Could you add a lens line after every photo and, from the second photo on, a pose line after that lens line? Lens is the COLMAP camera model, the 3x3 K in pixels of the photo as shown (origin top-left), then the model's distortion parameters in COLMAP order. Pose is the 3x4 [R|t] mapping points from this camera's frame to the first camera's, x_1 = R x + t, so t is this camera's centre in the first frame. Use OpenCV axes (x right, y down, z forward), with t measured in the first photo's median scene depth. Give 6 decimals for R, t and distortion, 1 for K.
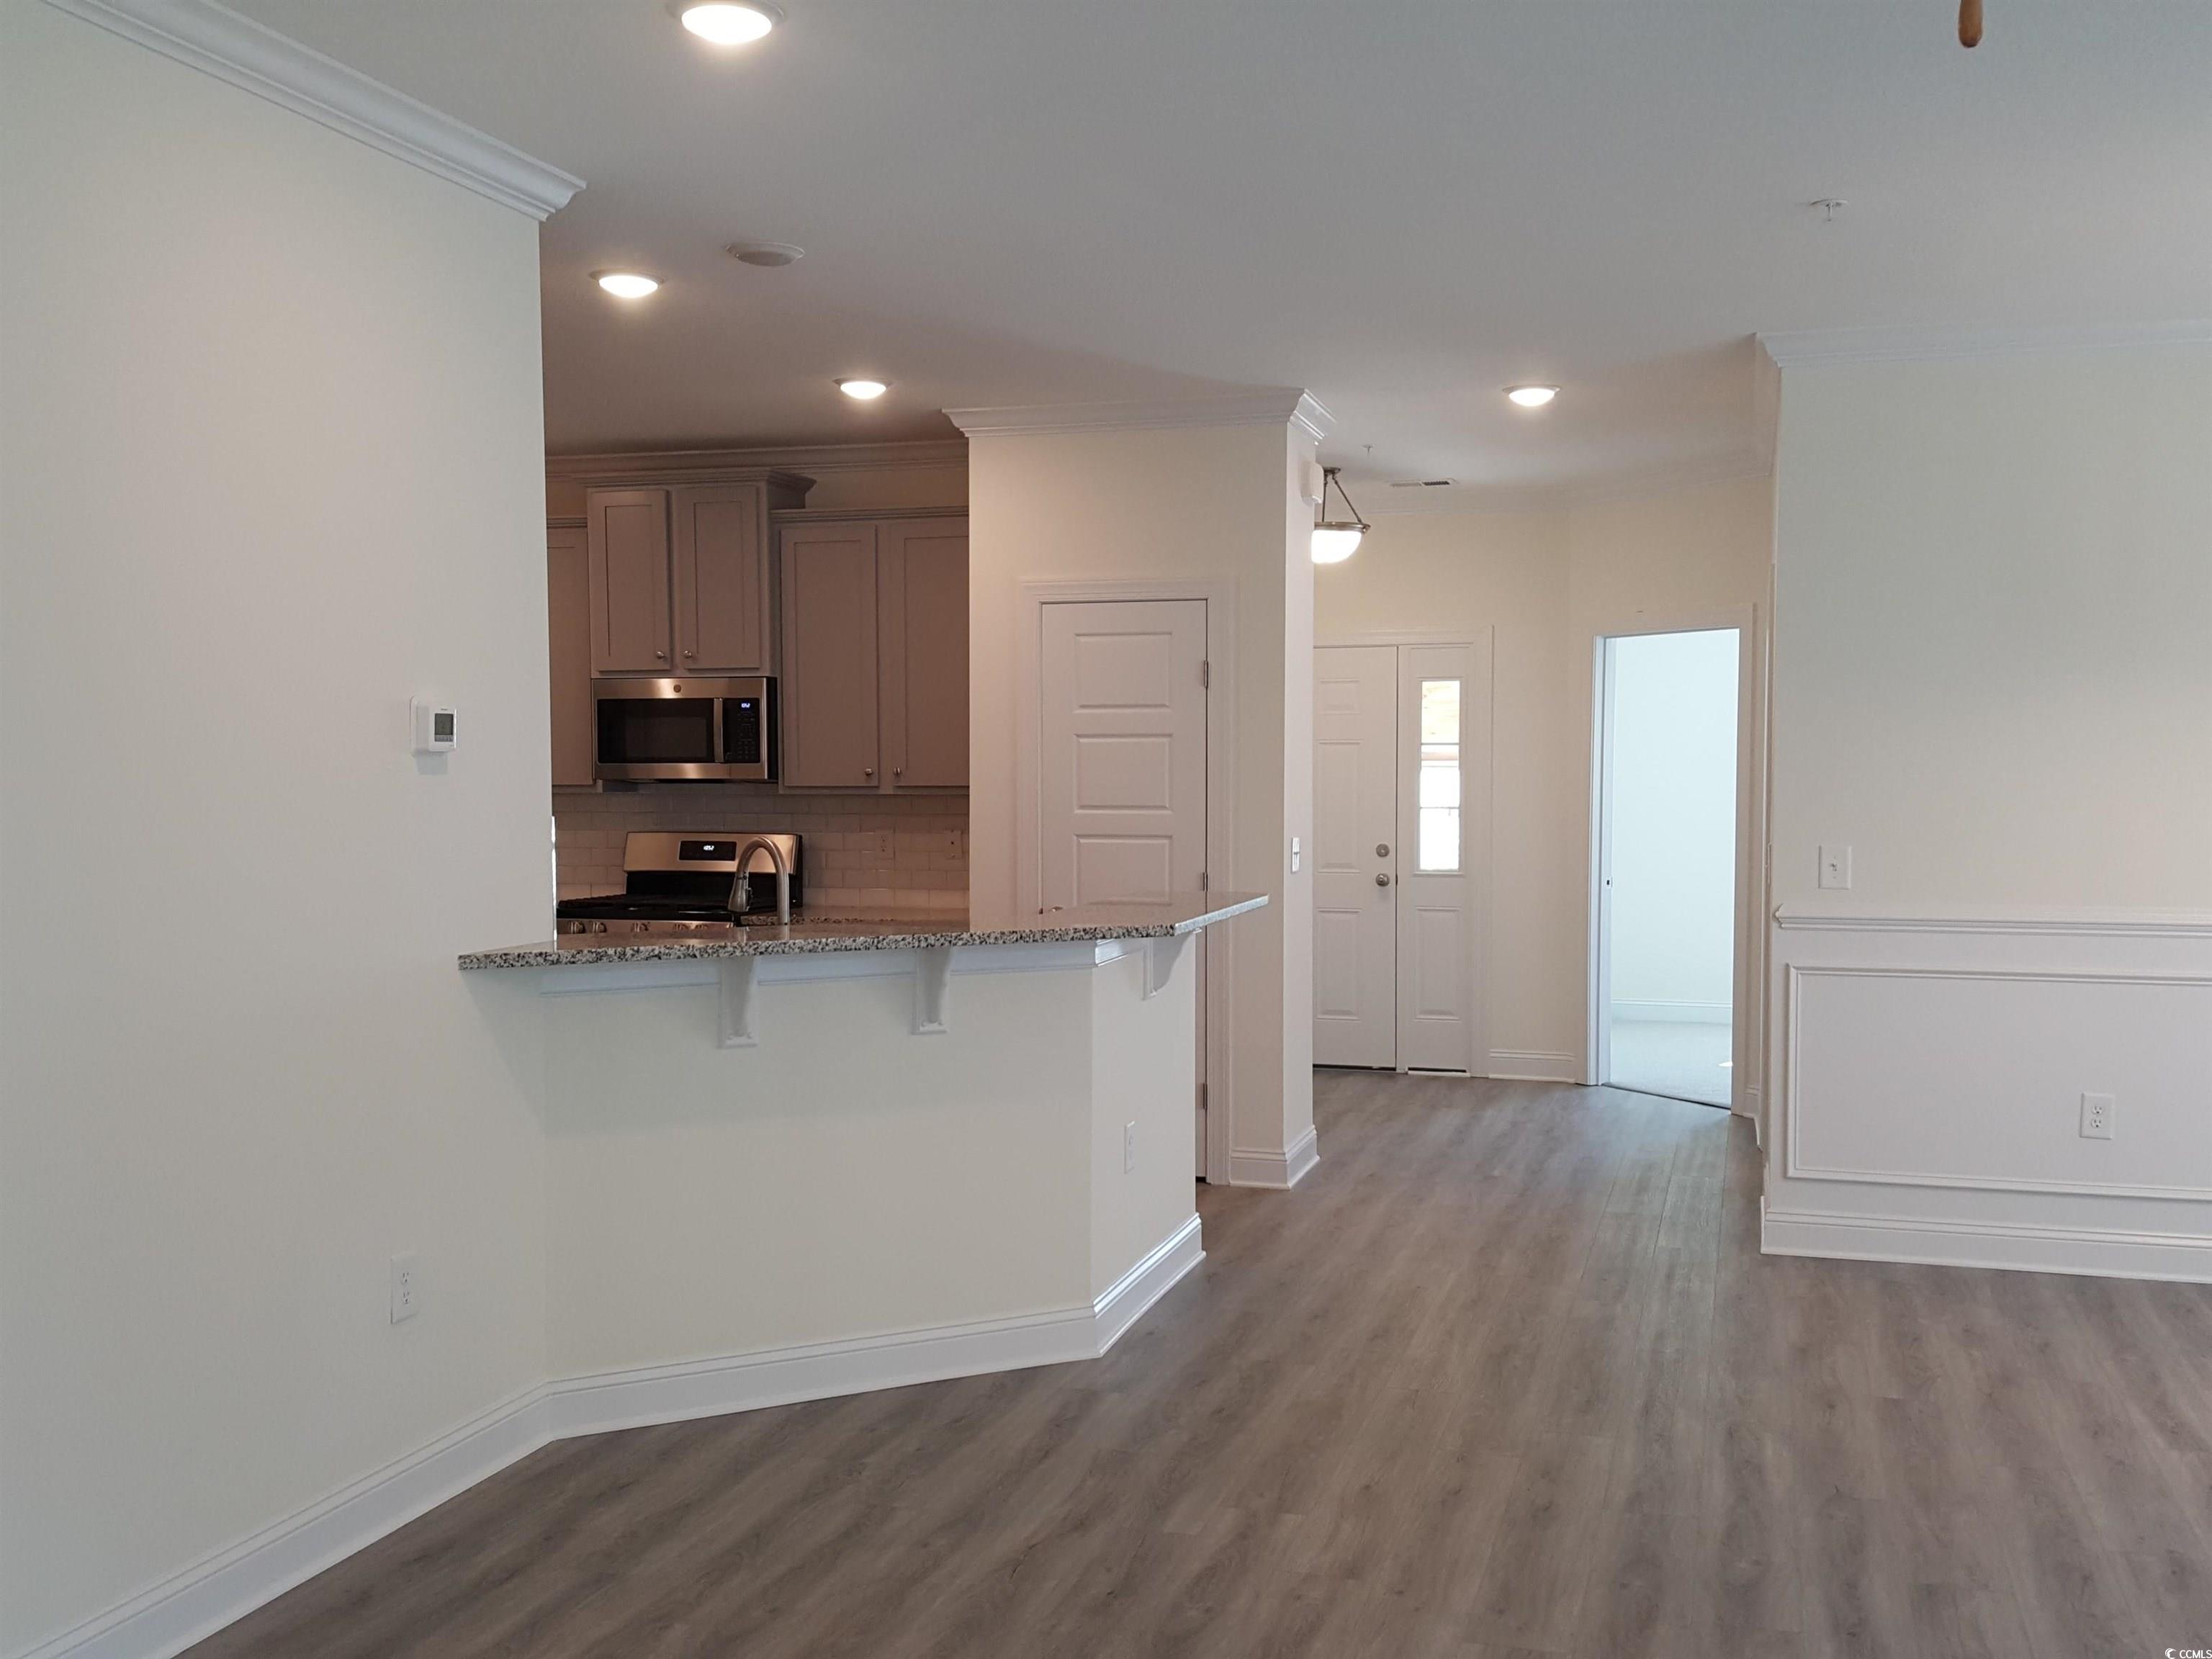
lens RADIAL K [[2133.1, 0, 1082.1], [0, 2133.1, 824.1], [0, 0, 1]] dist [0.162989, -0.299783]
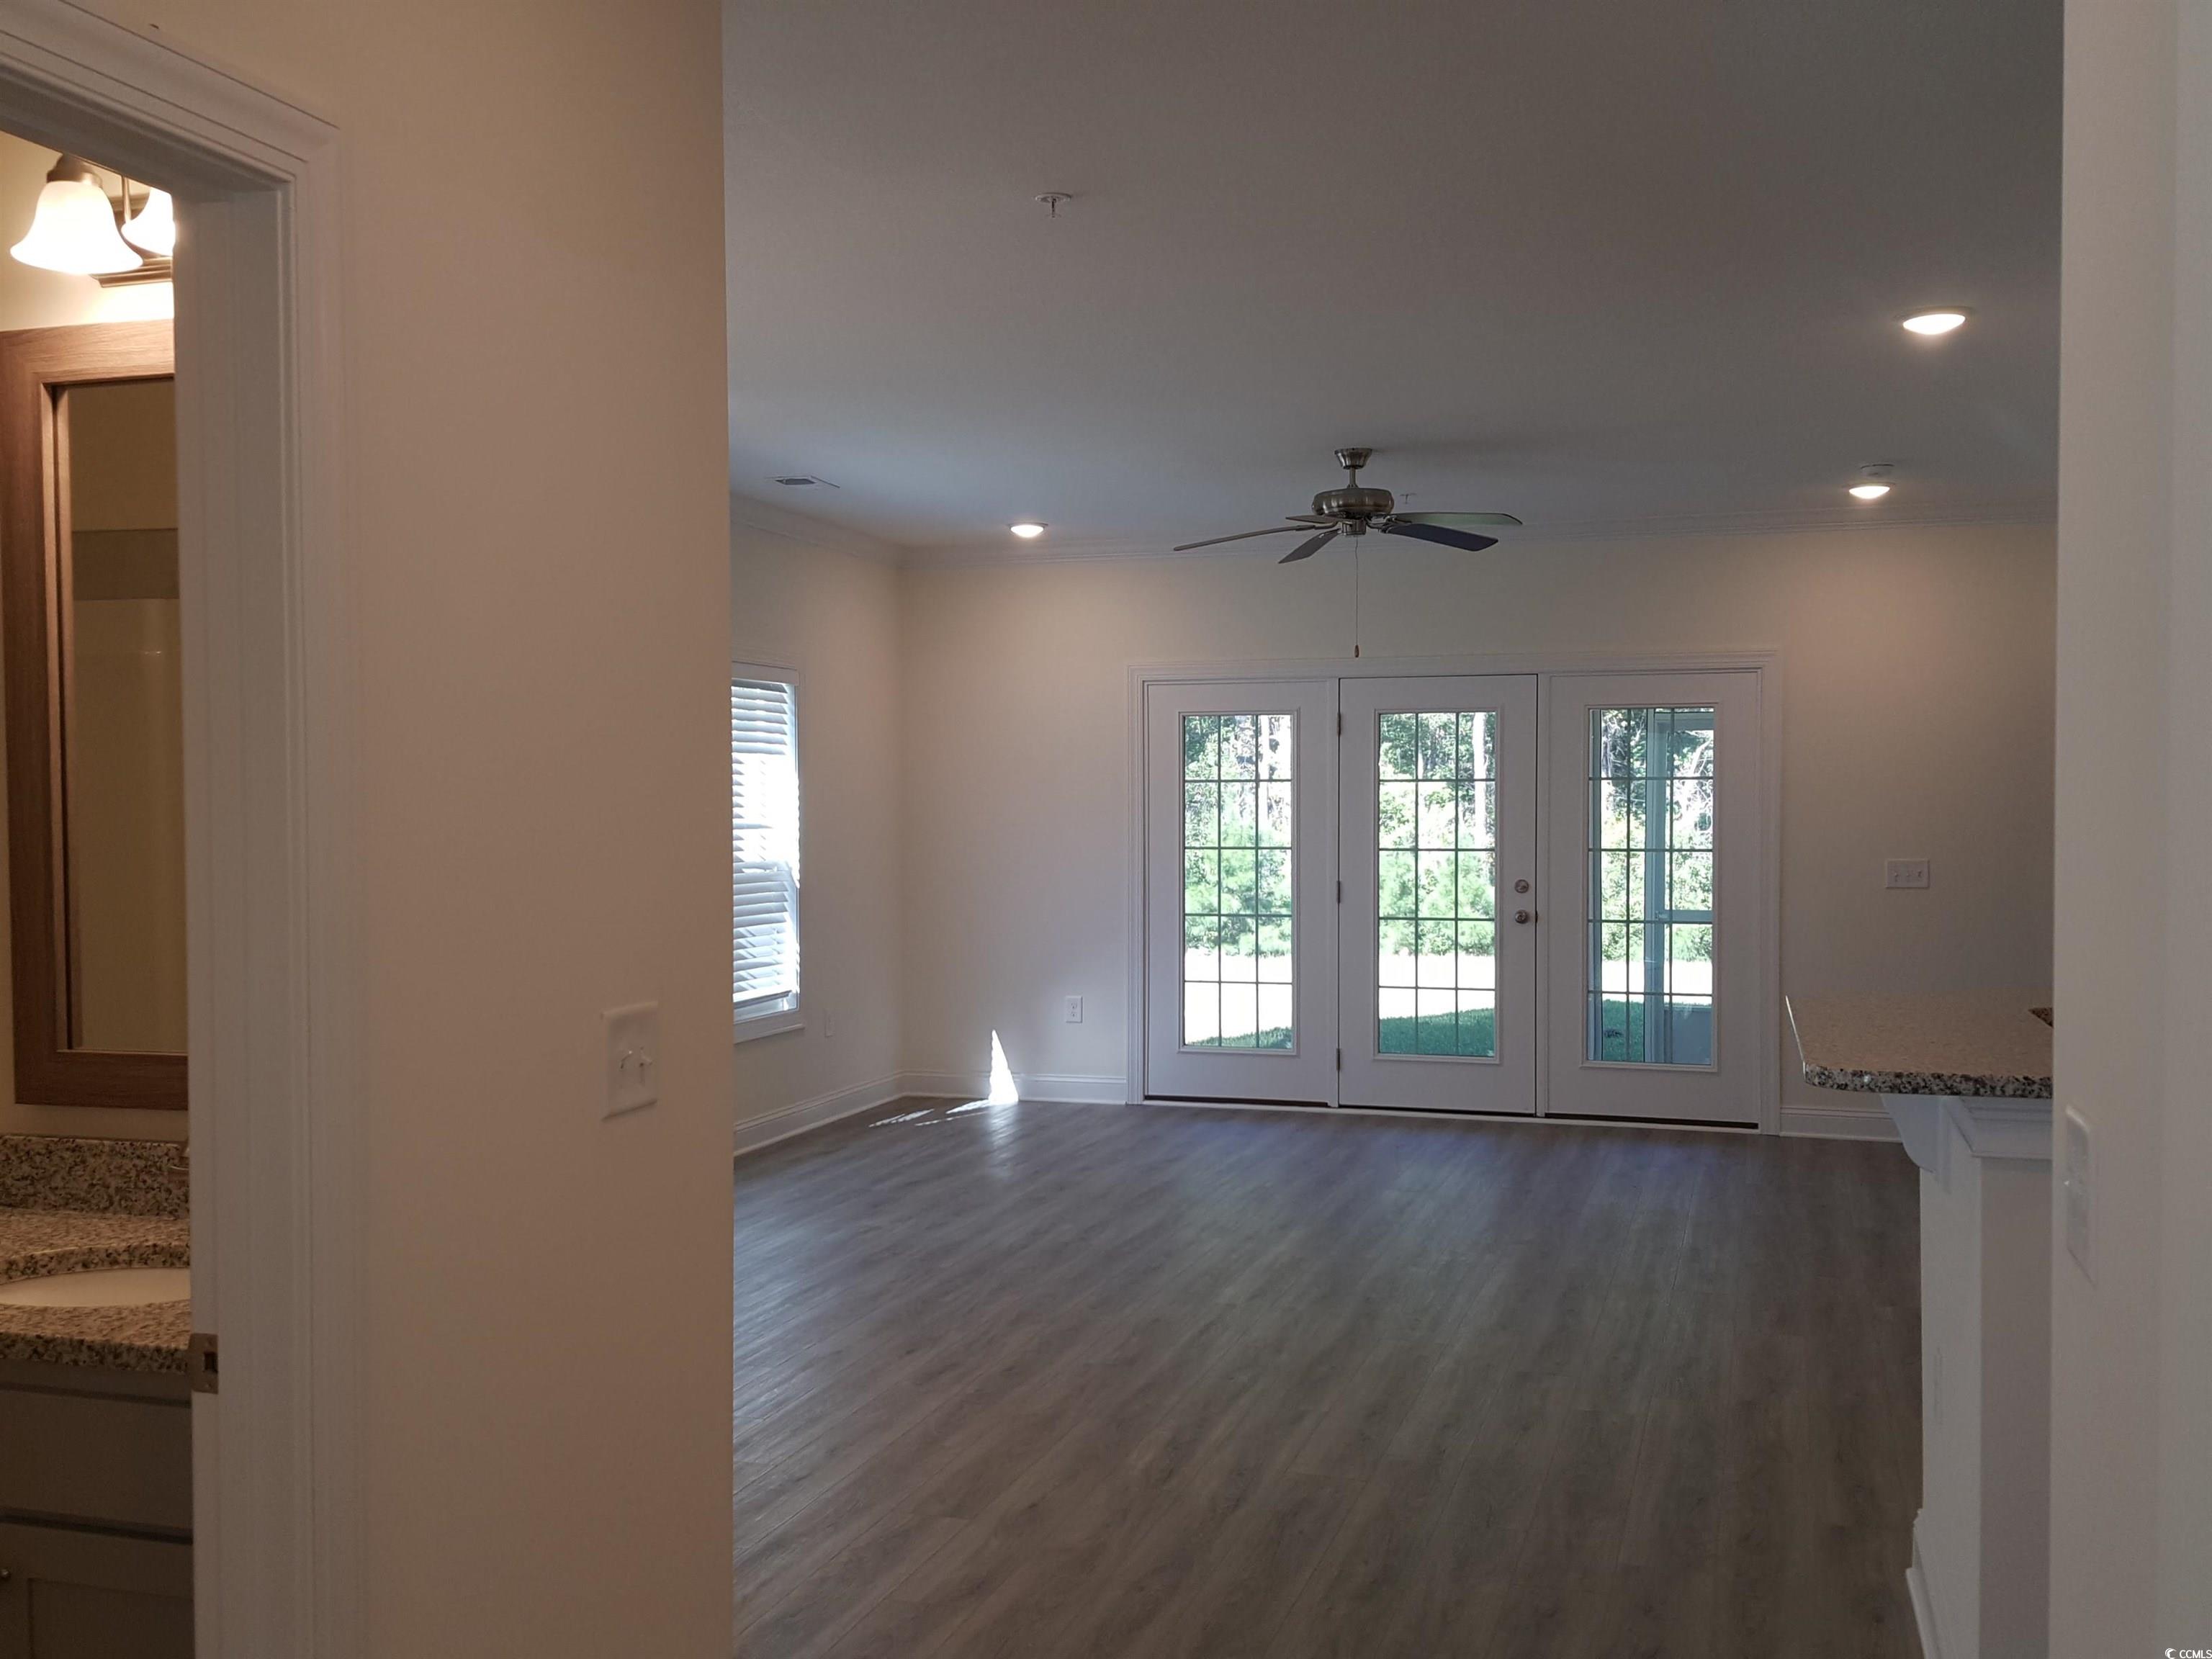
lens RADIAL K [[2148.2, 0, 1103.4], [0, 2148.2, 794.6], [0, 0, 1]] dist [0.147639, -0.285000]
pose [[-0.999992, 0.003834, -0.001124, 0.238038], [0.003800, 0.999587, 0.028500, -0.042108], [0.001233, 0.028496, -0.999593, 1.437329]]
